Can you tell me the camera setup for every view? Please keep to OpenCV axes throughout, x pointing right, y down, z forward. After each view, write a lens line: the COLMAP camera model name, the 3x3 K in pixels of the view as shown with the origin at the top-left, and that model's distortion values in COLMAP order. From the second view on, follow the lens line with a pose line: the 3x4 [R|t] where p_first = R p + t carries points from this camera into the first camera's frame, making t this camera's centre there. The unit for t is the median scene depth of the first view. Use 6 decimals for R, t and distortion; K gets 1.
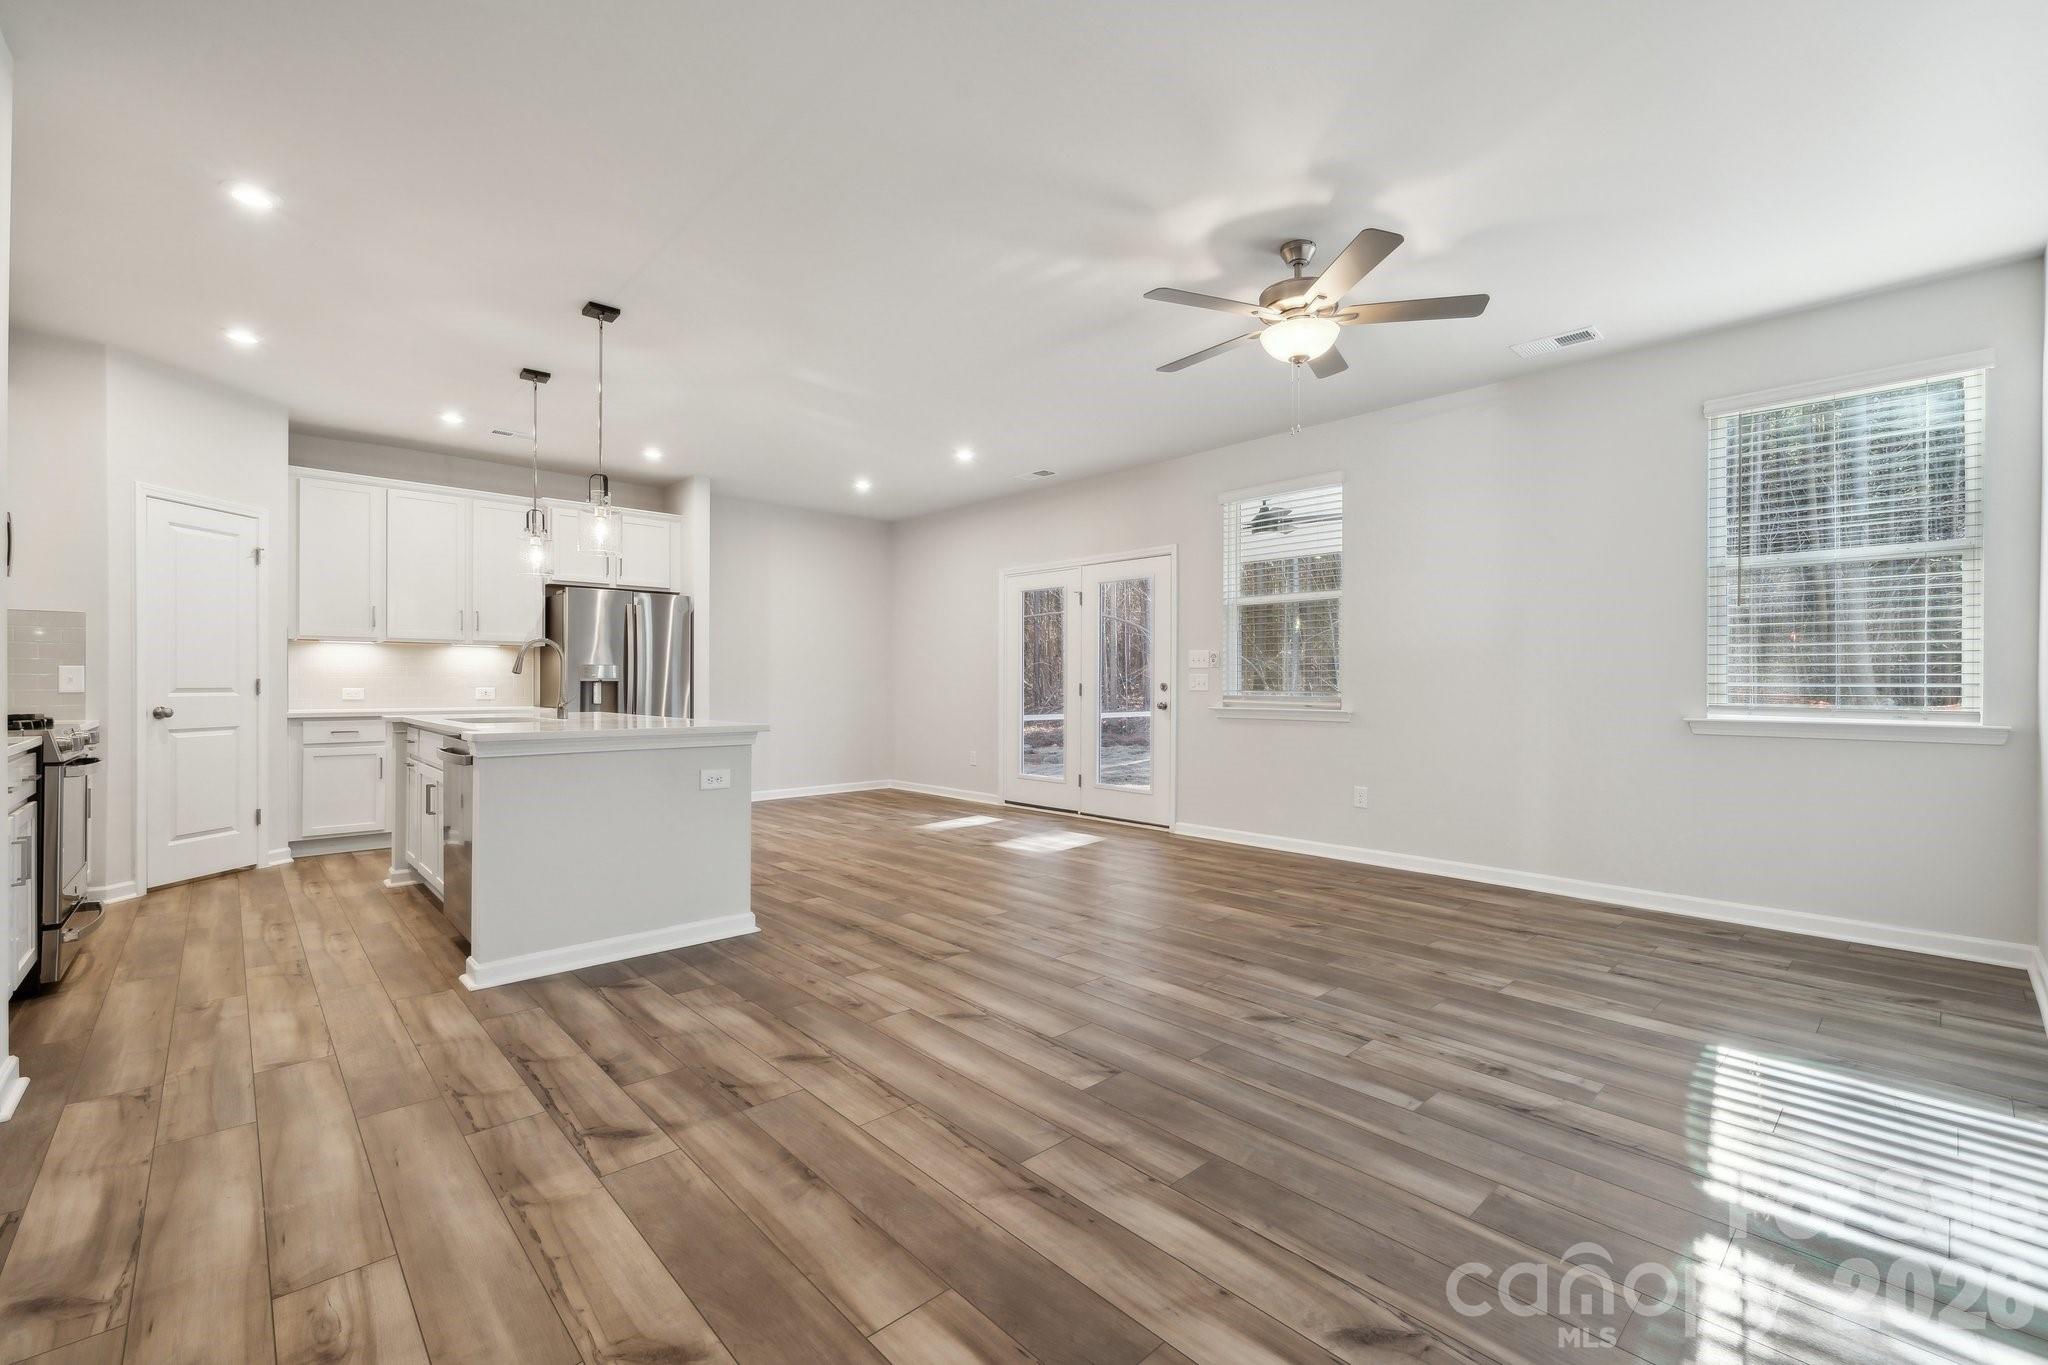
lens RADIAL K [[865.9, 0, 1036.8], [0, 865.9, 682.2], [0, 0, 1]] dist [-0.001020, -0.000453]
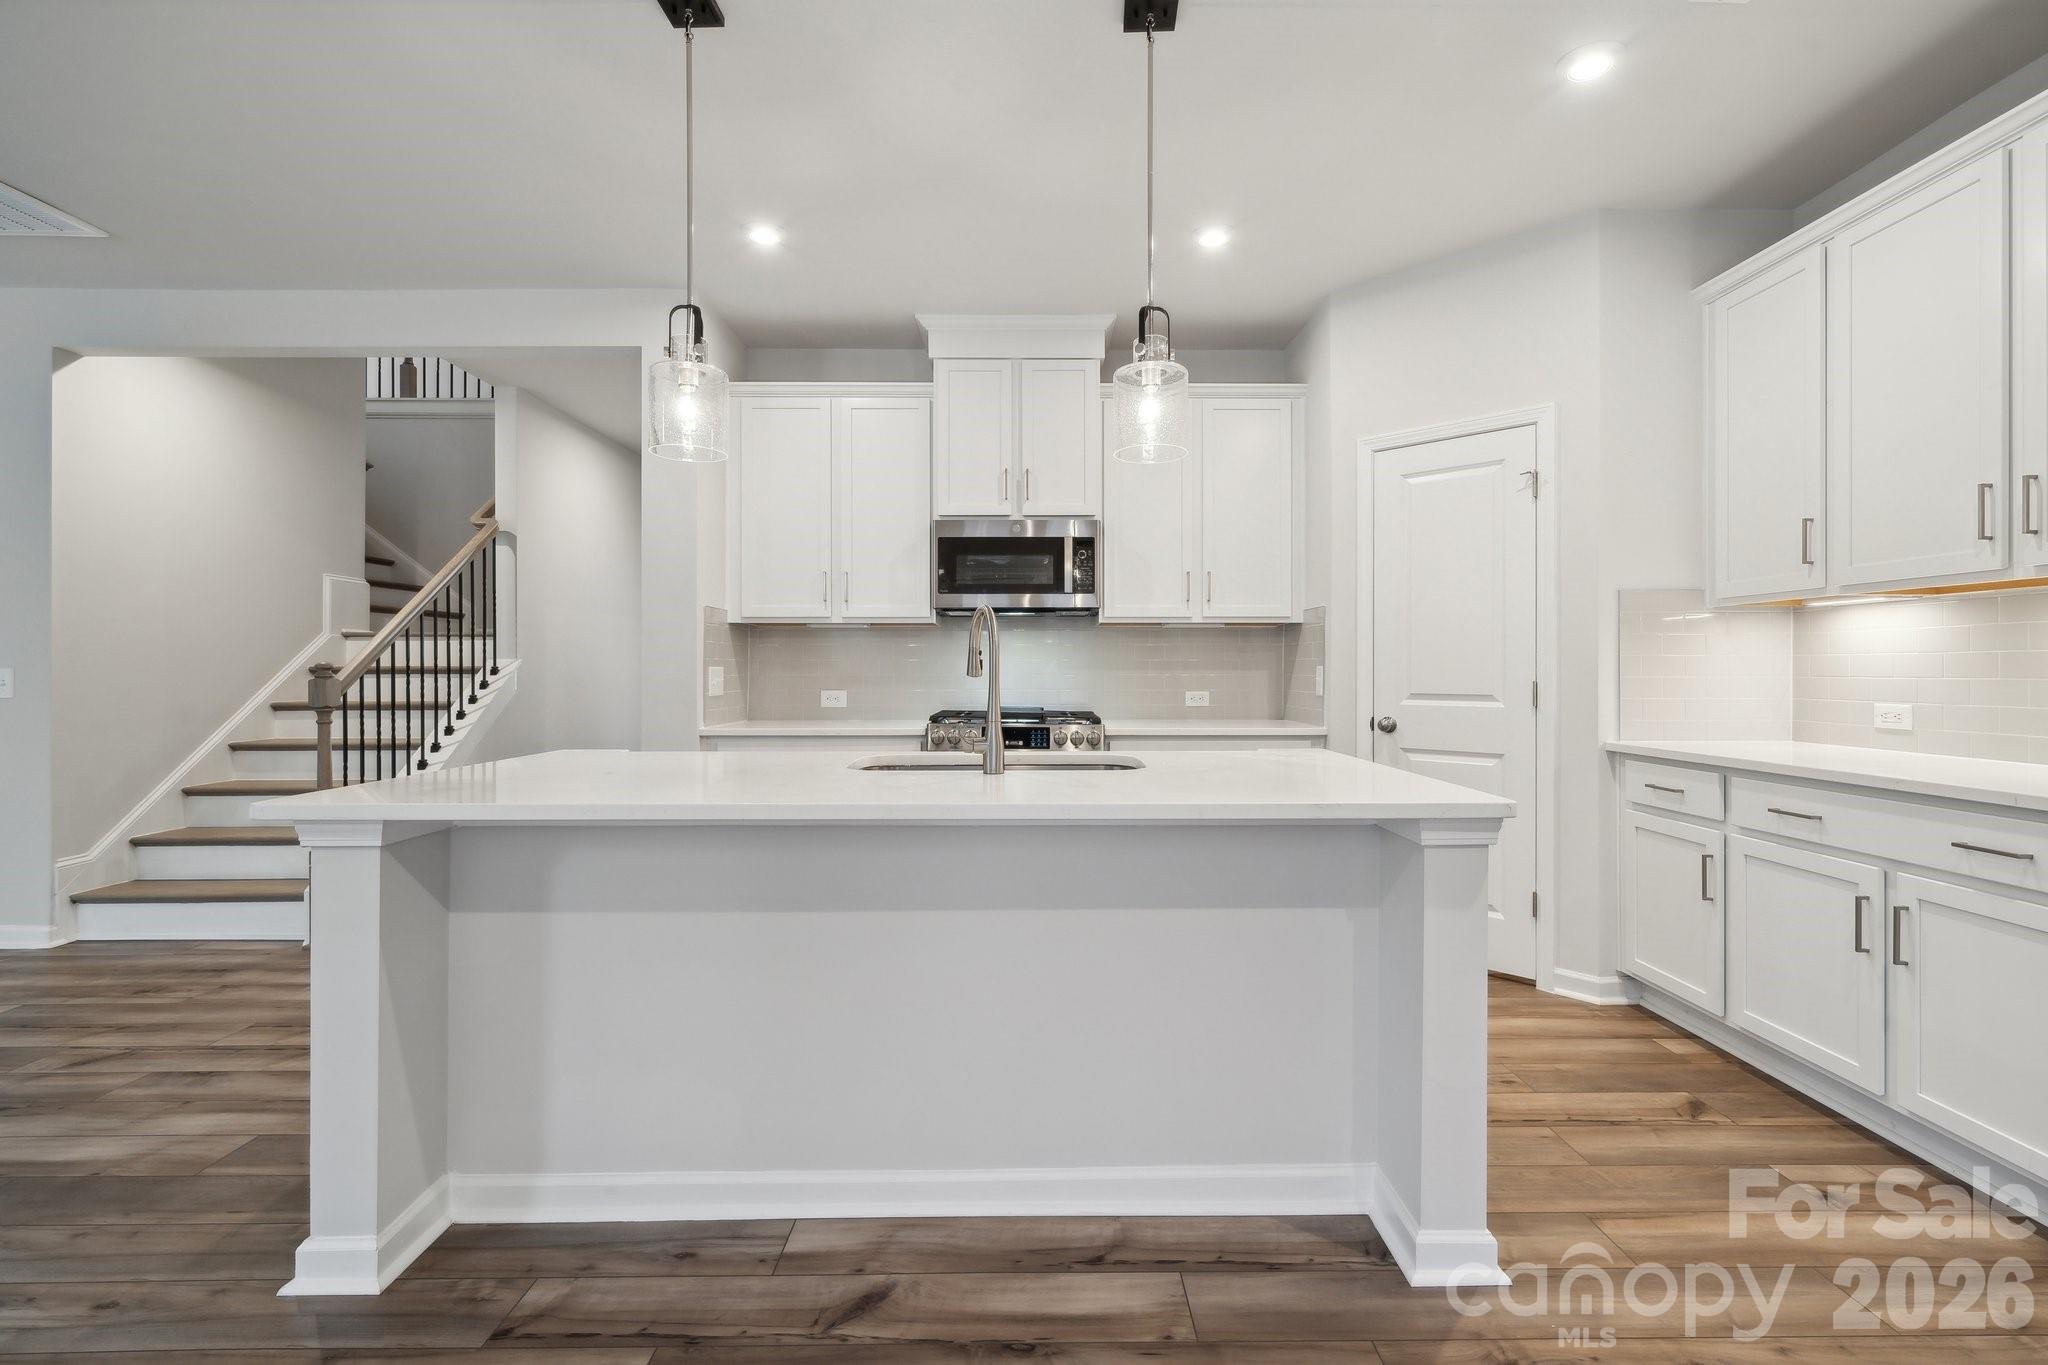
lens RADIAL K [[904.7, 0, 1039.8], [0, 904.7, 670.6], [0, 0, 1]] dist [-0.000530, 0.000132]
pose [[-0.677193, -0.000481, -0.735805, -0.243232], [0.000716, 0.999999, -0.001313, -0.014725], [0.735805, -0.001416, -0.677192, 1.552130]]
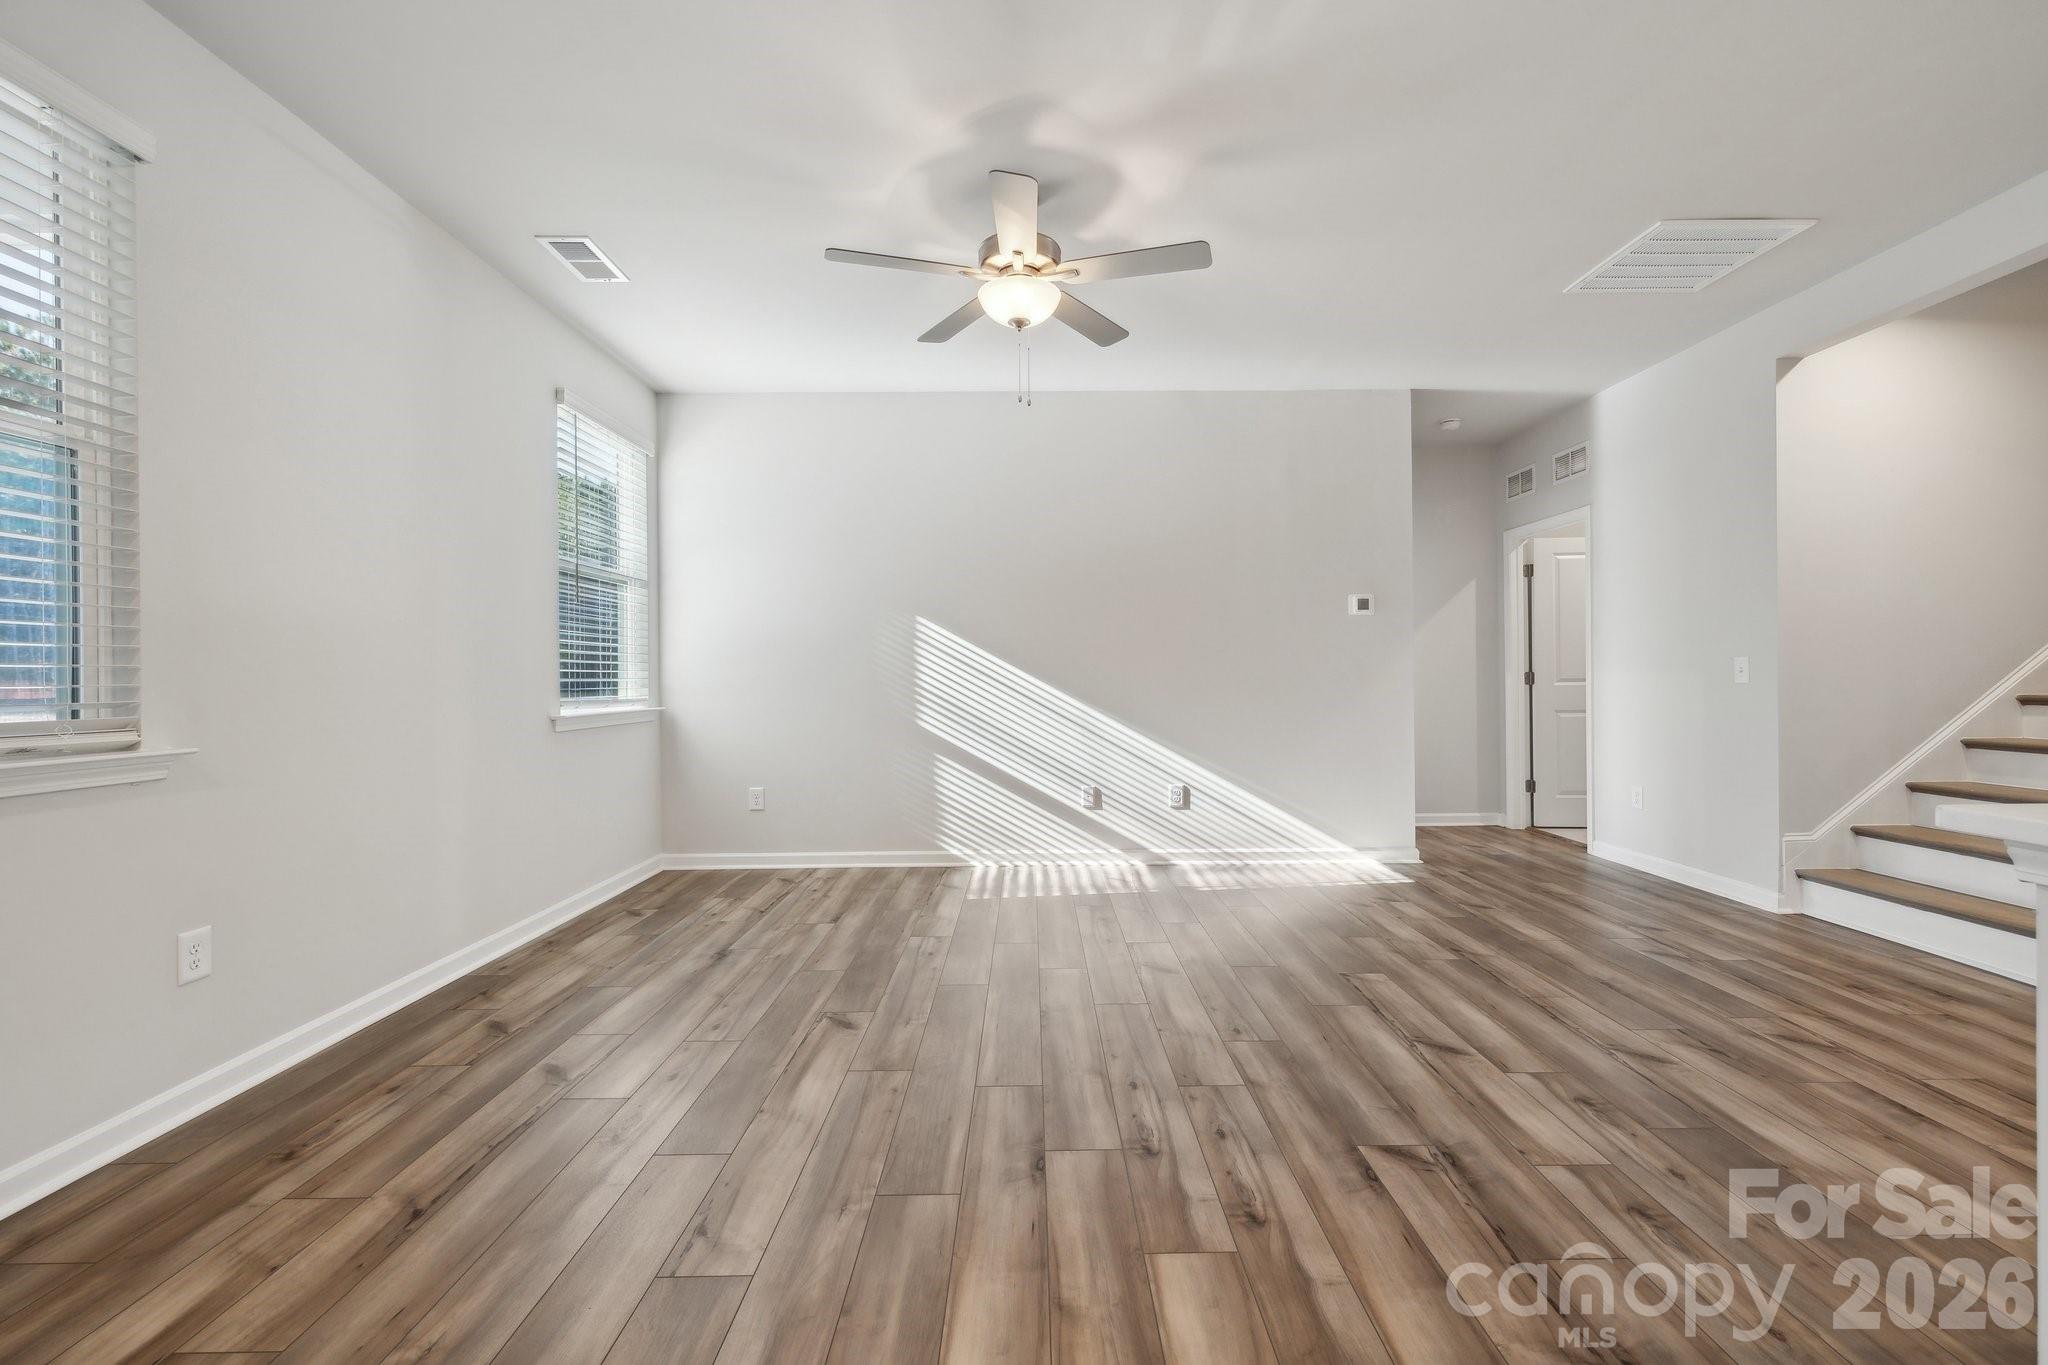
lens RADIAL K [[845.8, 0, 1036.1], [0, 845.8, 672.6], [0, 0, 1]] dist [-0.000787, -0.000015]
pose [[-0.733129, 0.005822, 0.680064, -0.275356], [0.003998, 0.999983, -0.004251, 0.001075], [-0.680078, -0.000398, -0.733140, 1.419900]]
